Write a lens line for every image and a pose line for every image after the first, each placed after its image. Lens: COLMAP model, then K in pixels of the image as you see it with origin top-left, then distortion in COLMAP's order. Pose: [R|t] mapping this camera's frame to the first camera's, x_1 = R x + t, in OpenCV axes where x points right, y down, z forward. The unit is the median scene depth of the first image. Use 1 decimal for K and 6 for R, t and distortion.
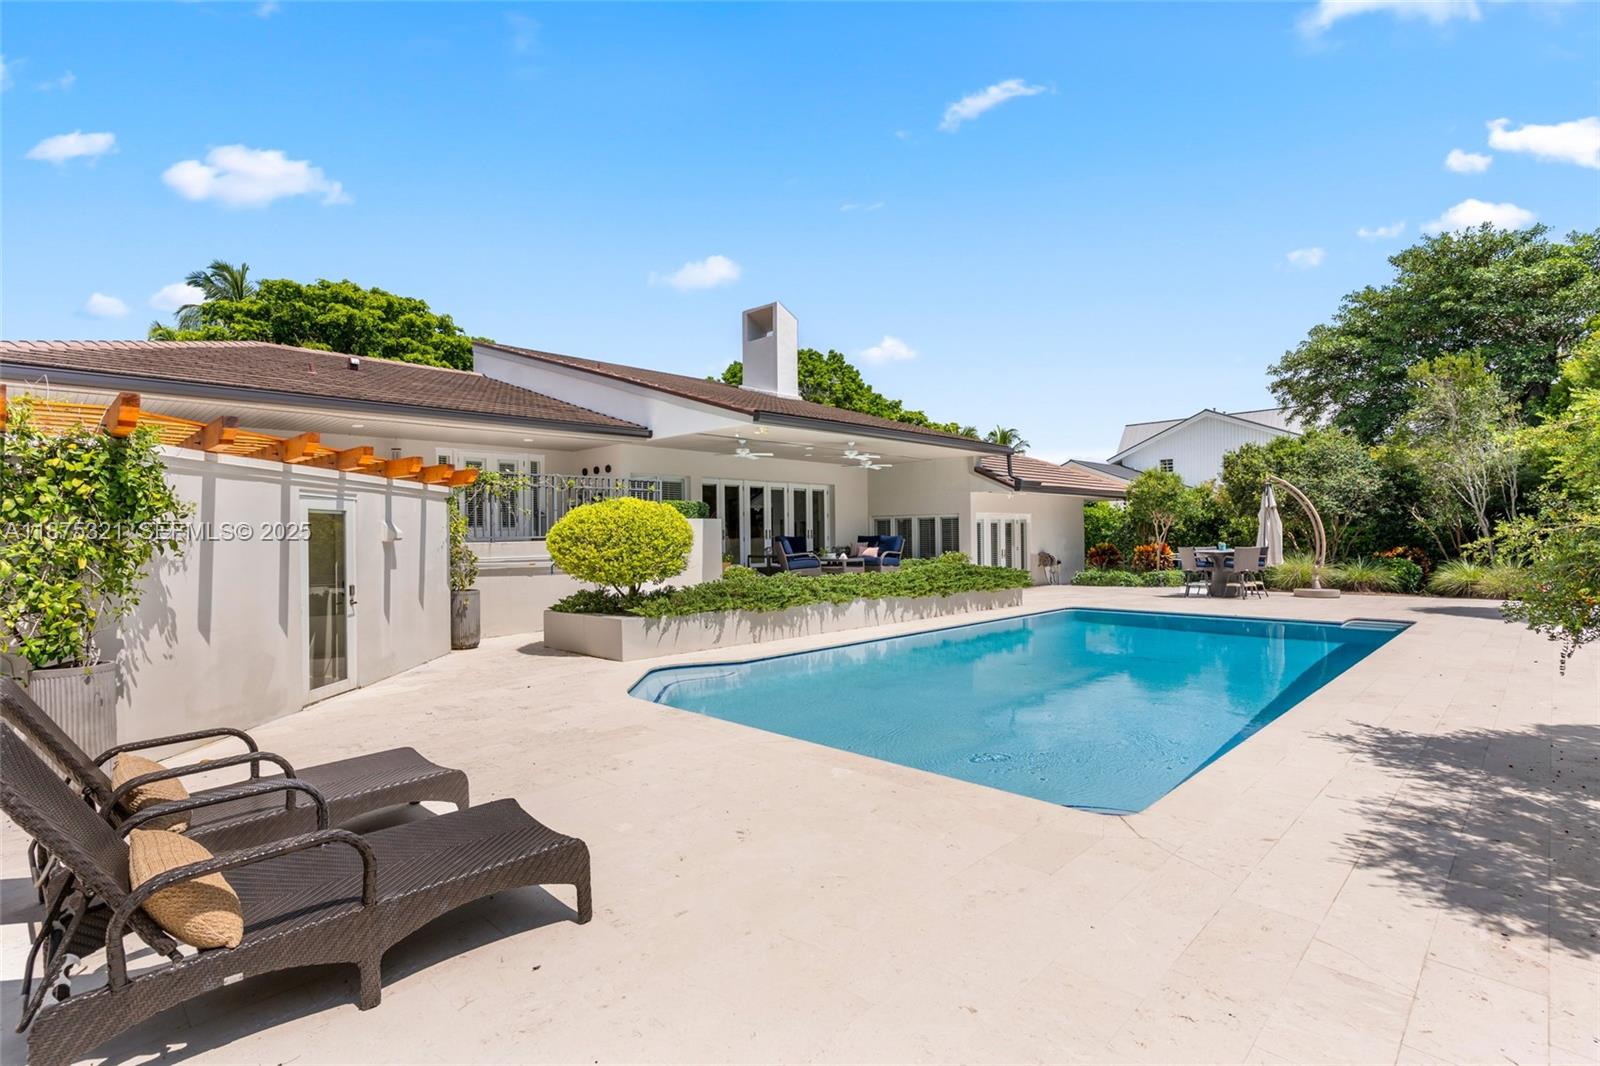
lens RADIAL K [[776.9, 0, 798.6], [0, 776.9, 522.9], [0, 0, 1]] dist [0.002290, -0.000700]
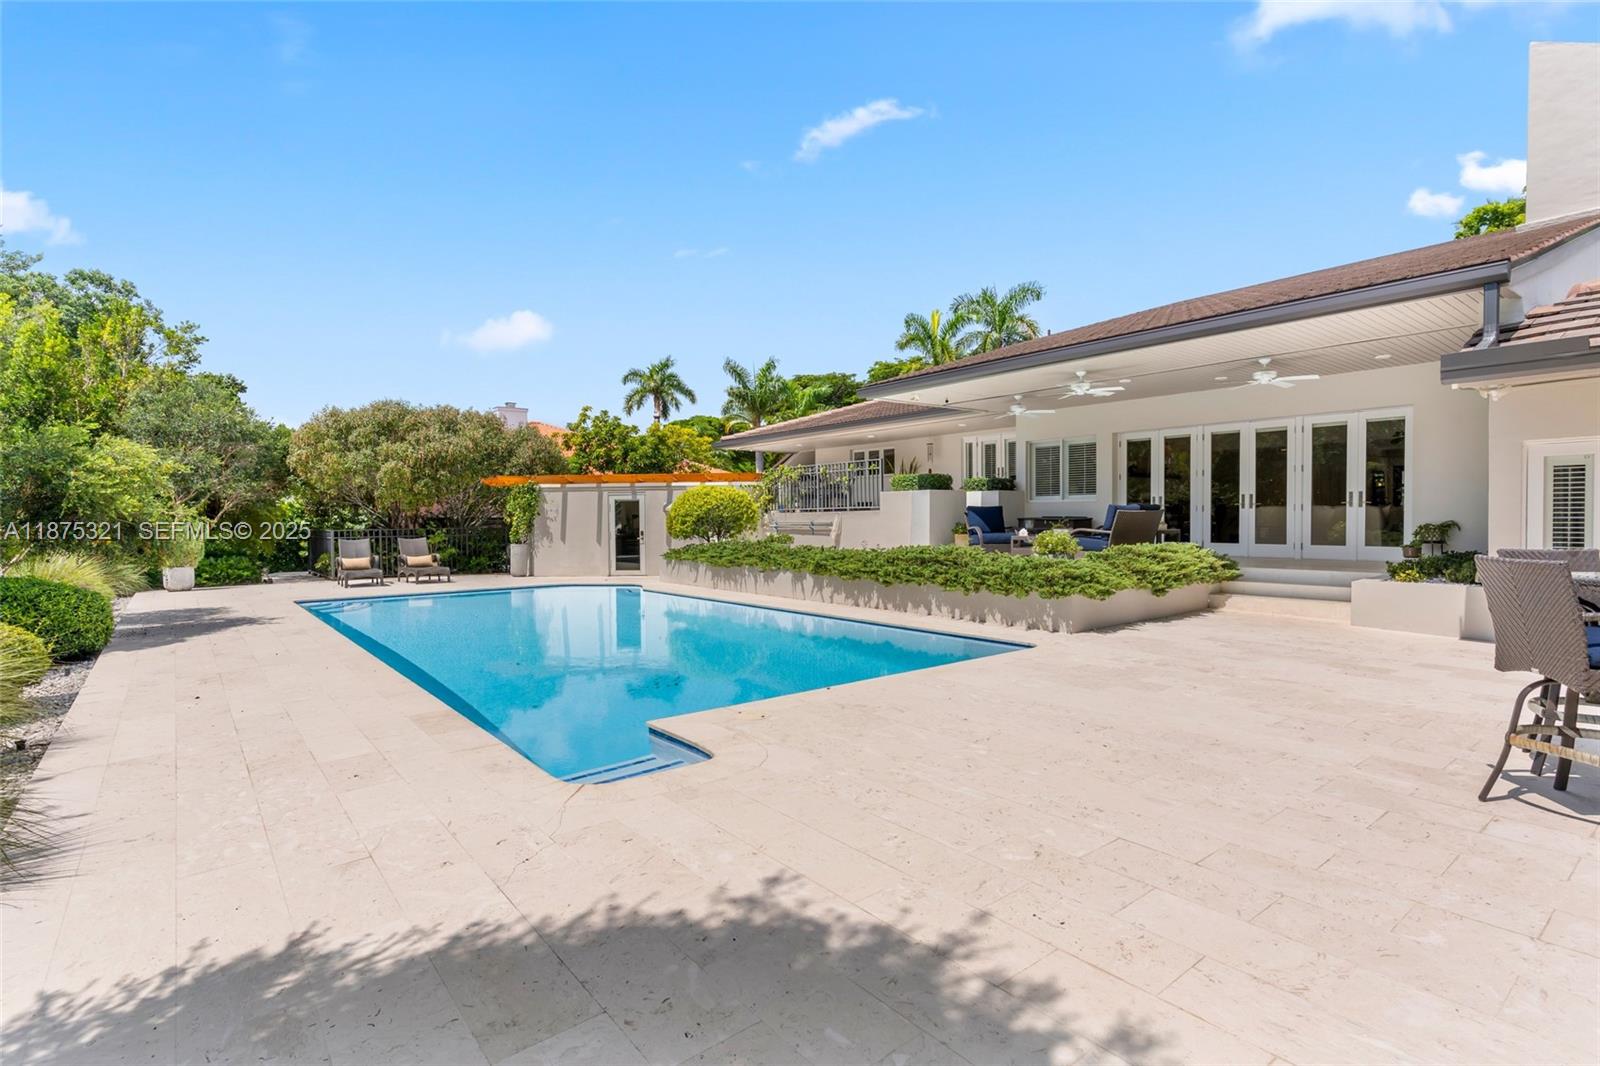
lens RADIAL K [[776.9, 0, 803.8], [0, 776.9, 531.6], [0, 0, 1]] dist [0.002290, -0.000700]
pose [[-0.117339, 0.034172, -0.992504, 1.041392], [0.030617, 0.999057, 0.030778, 0.014714], [0.992620, -0.026776, -0.118274, 1.081054]]
